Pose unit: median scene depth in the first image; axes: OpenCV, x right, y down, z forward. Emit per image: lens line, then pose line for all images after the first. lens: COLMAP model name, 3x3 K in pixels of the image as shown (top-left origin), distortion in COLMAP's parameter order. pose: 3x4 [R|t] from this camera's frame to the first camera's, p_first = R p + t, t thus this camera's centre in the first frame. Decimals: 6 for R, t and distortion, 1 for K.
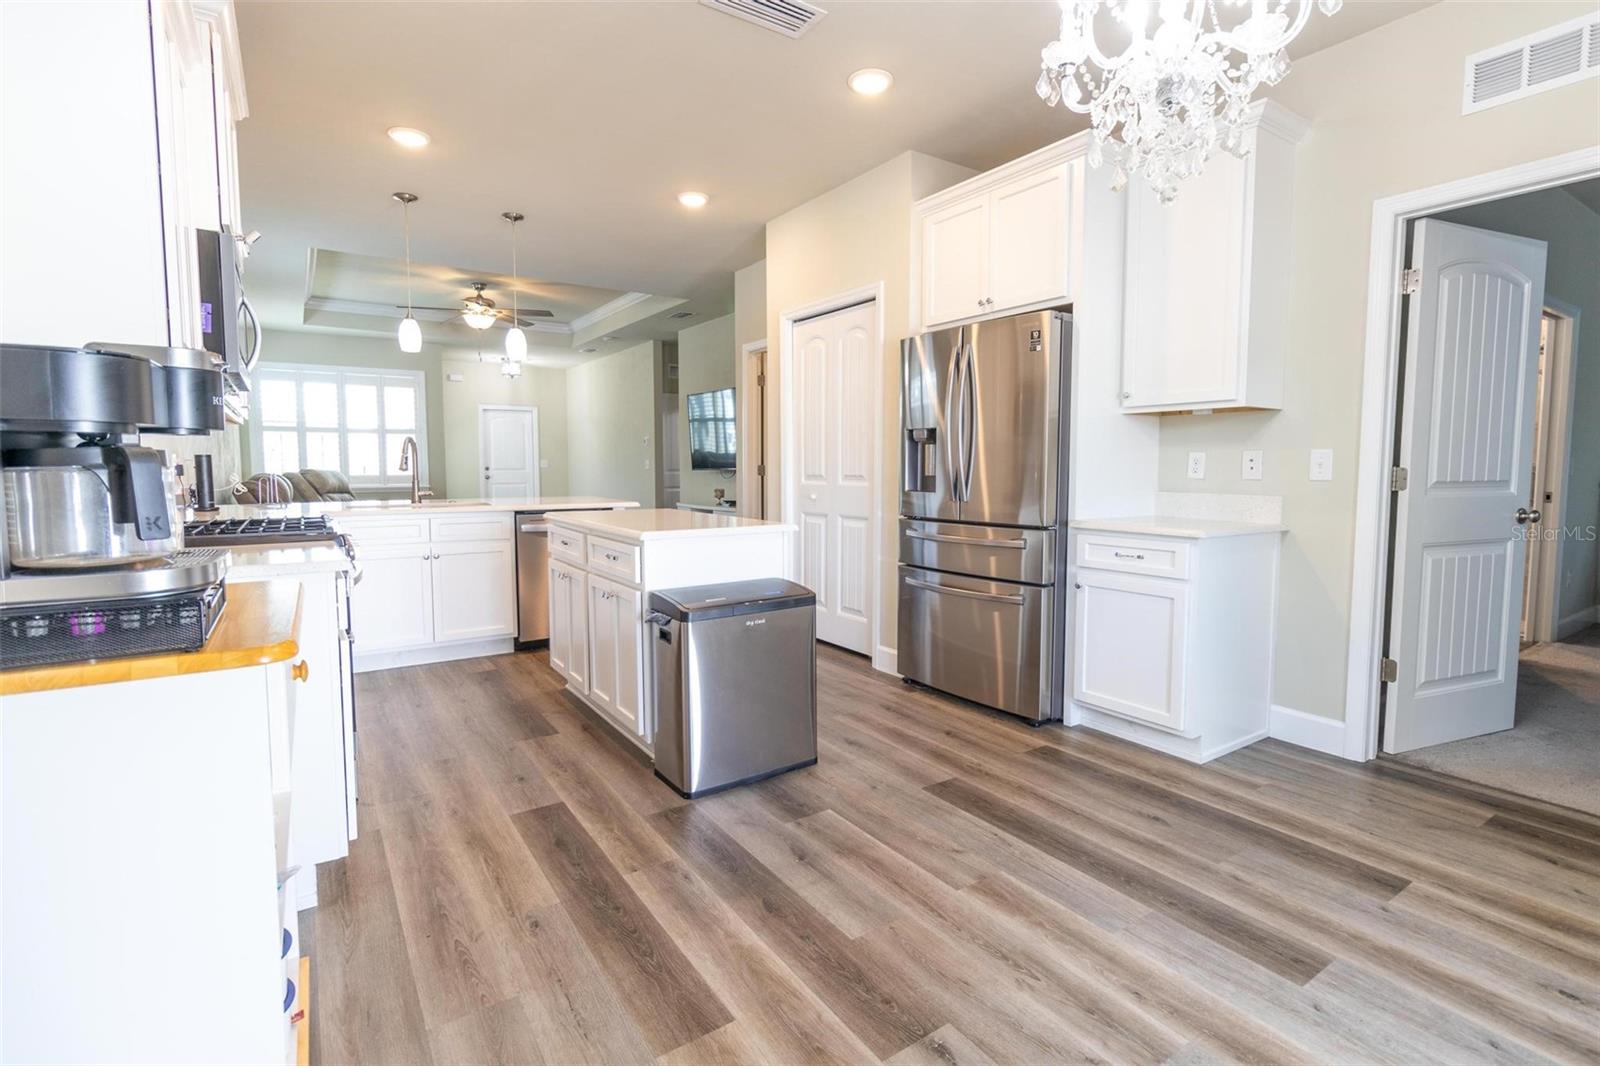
lens RADIAL K [[734.2, 0, 807.8], [0, 734.2, 519.9], [0, 0, 1]] dist [-0.005237, 0.004480]
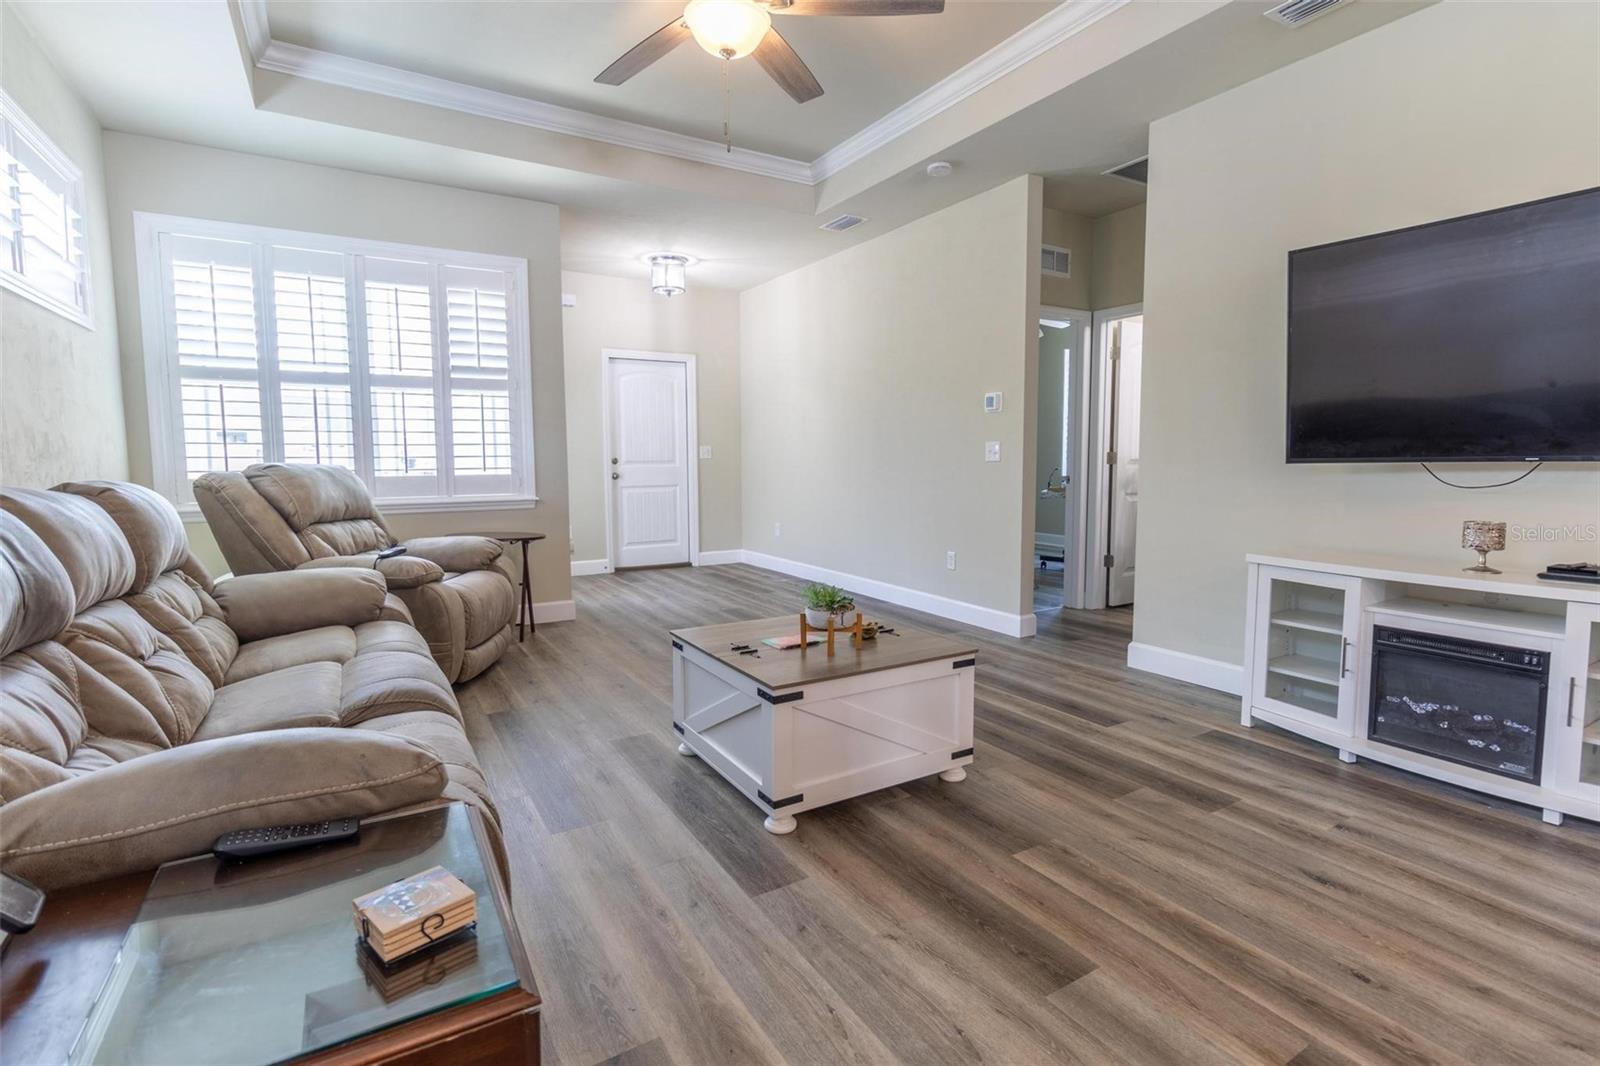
lens RADIAL K [[734.2, 0, 812.0], [0, 734.2, 526.2], [0, 0, 1]] dist [-0.005237, 0.004480]
pose [[0.998937, -0.001031, -0.046082, -0.520345], [0.001952, 0.999799, 0.019942, -0.061960], [0.046052, -0.020010, 0.998739, 0.872235]]
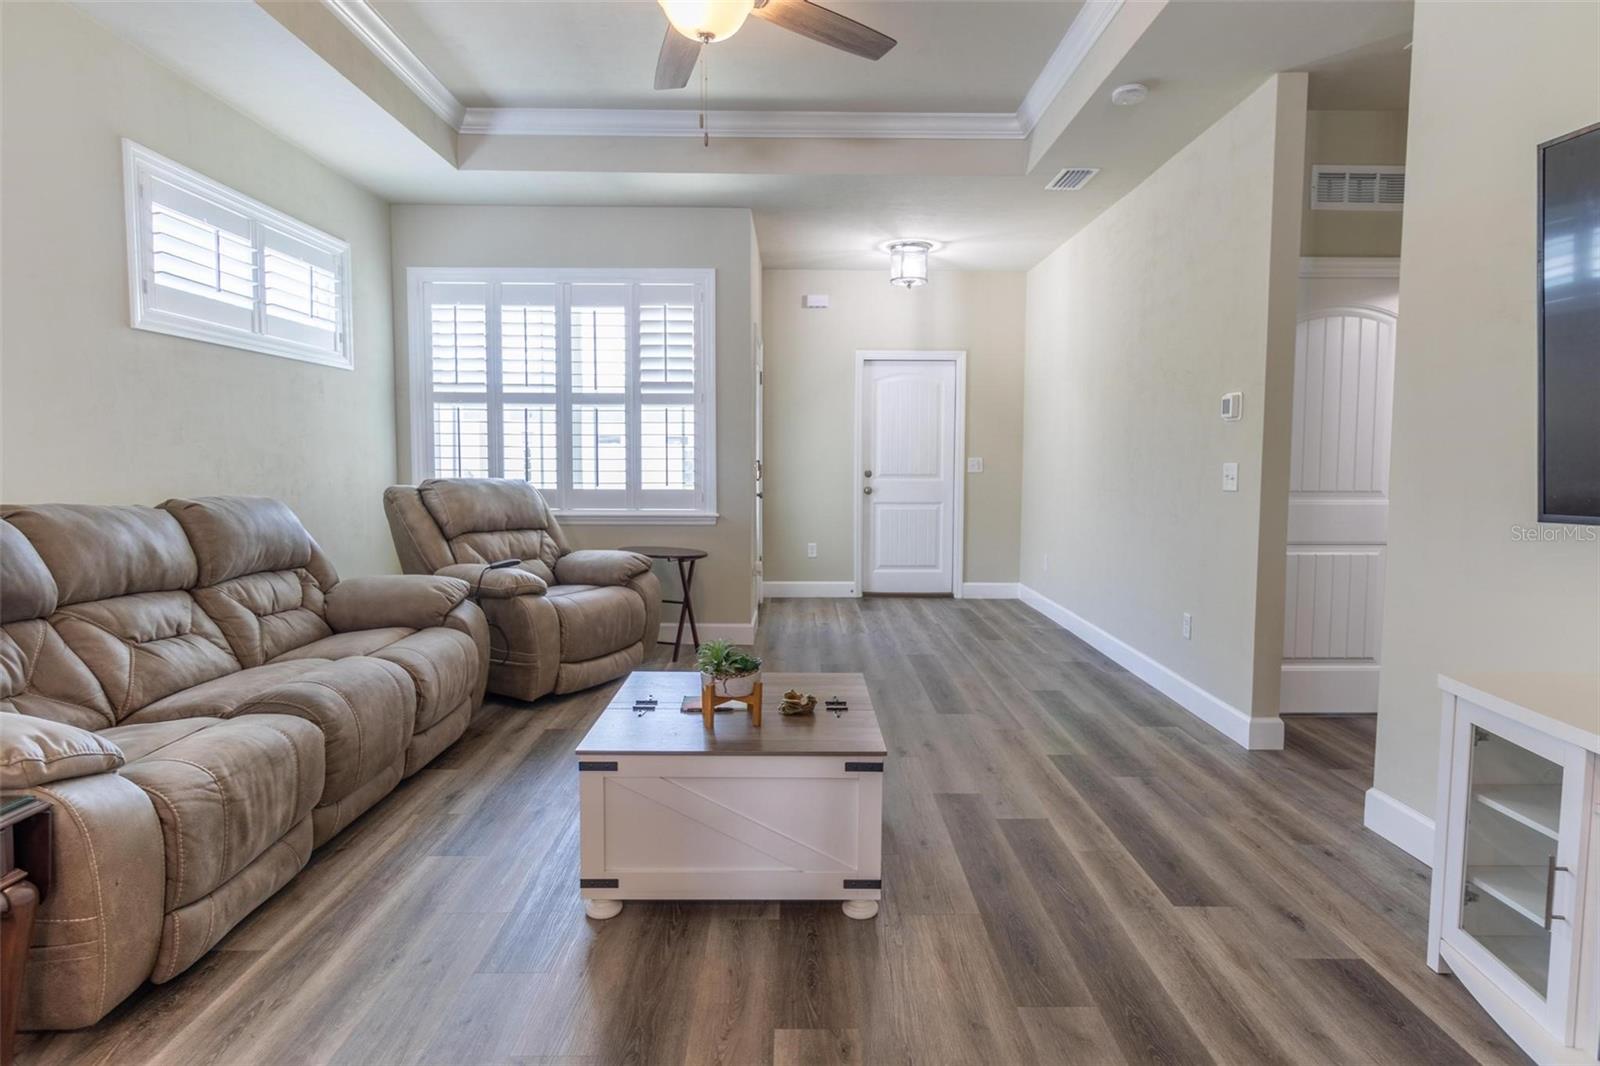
lens RADIAL K [[863.7, 0, 822.0], [0, 863.7, 517.0], [0, 0, 1]] dist [-0.003218, 0.003222]
pose [[0.838913, 0.040586, -0.542751, -0.270141], [-0.044752, 0.998983, 0.005531, -0.085558], [0.542423, 0.019649, 0.839876, 0.962443]]
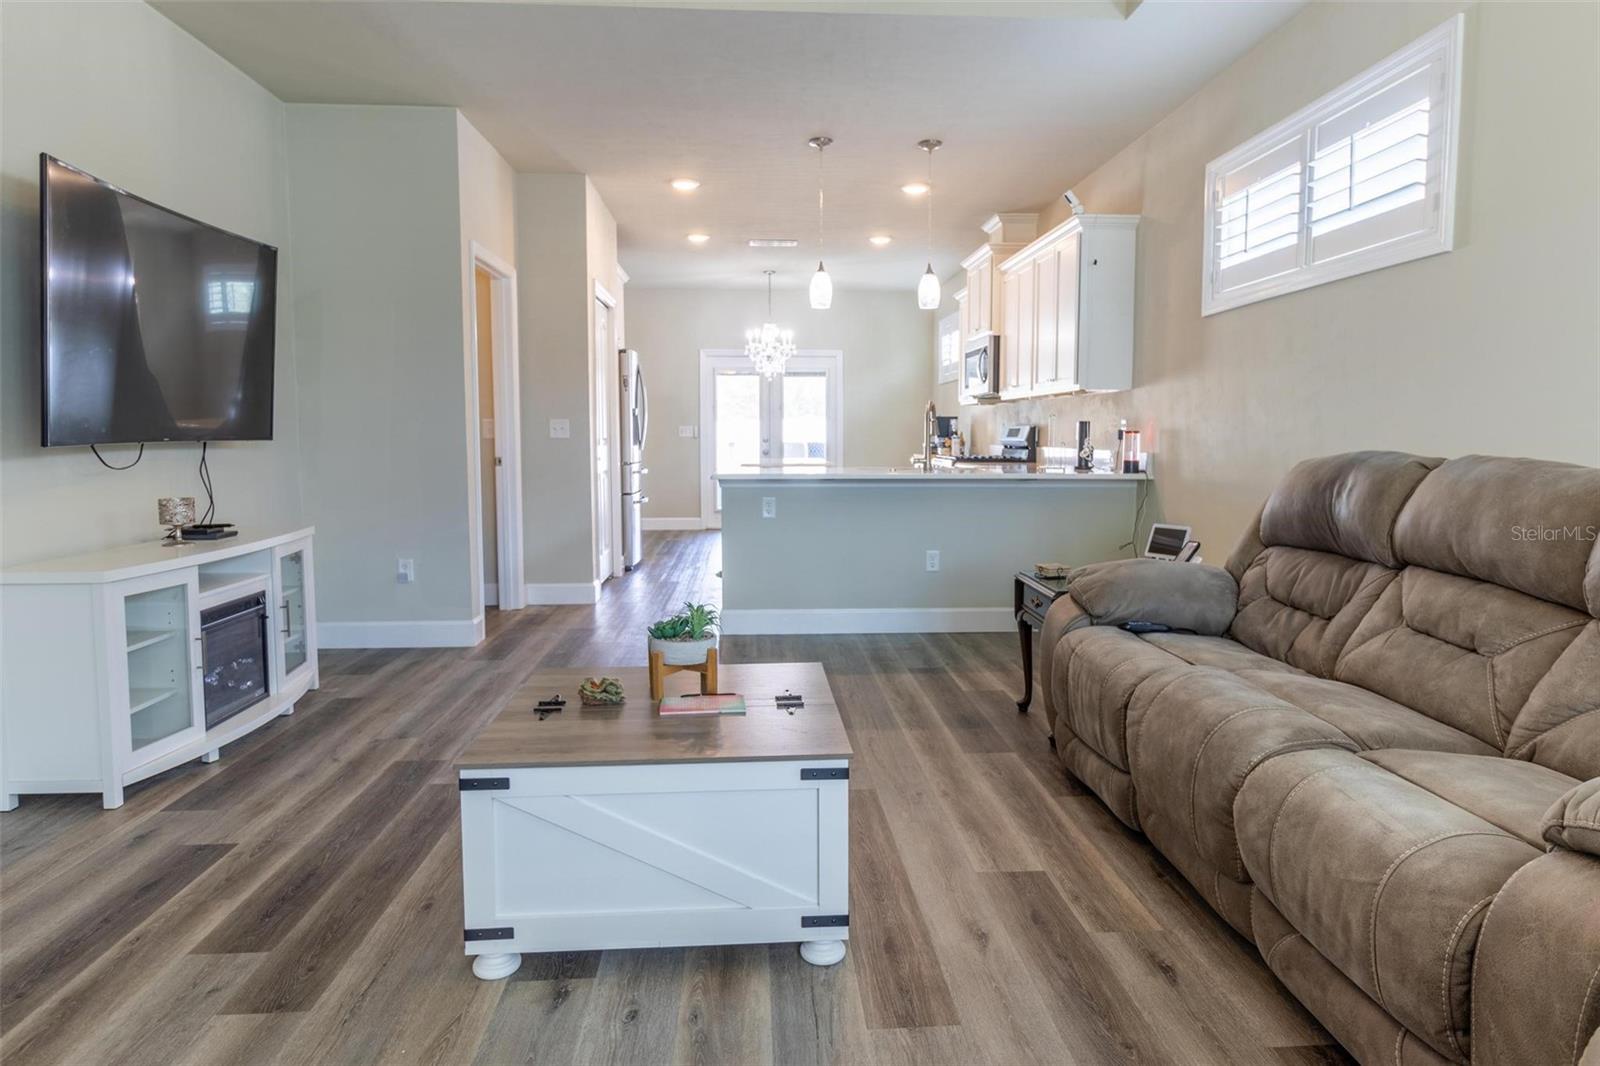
lens RADIAL K [[949.3, 0, 805.9], [0, 949.3, 524.2], [0, 0, 1]] dist [-0.000666, 0.001545]
pose [[-0.856889, -0.052170, 0.512855, -0.776888], [0.034797, 0.986743, 0.158515, -0.116522], [-0.514326, 0.153675, -0.843714, 1.592307]]
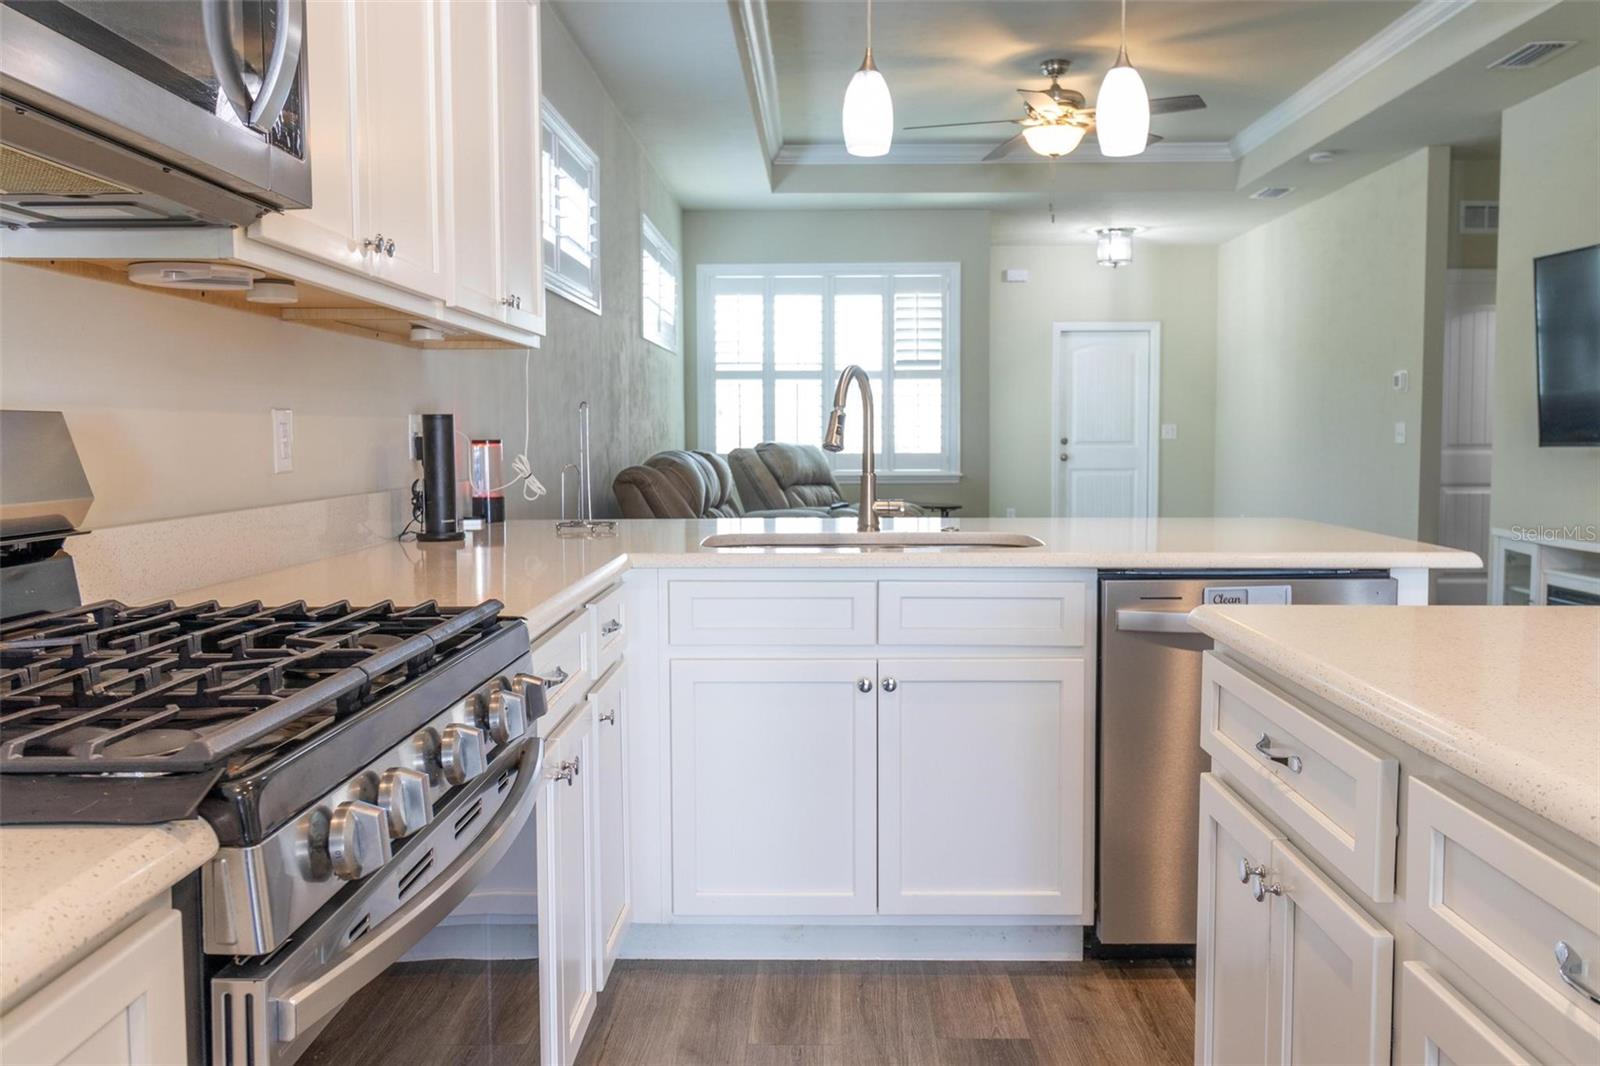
lens RADIAL K [[1254.5, 0, 822.5], [0, 1254.5, 499.9], [0, 0, 1]] dist [0.000706, 0.004991]
pose [[0.820162, 0.027181, -0.571485, -0.121136], [-0.040217, 0.999139, -0.010196, -0.023523], [0.570716, 0.031346, 0.820549, 0.314393]]
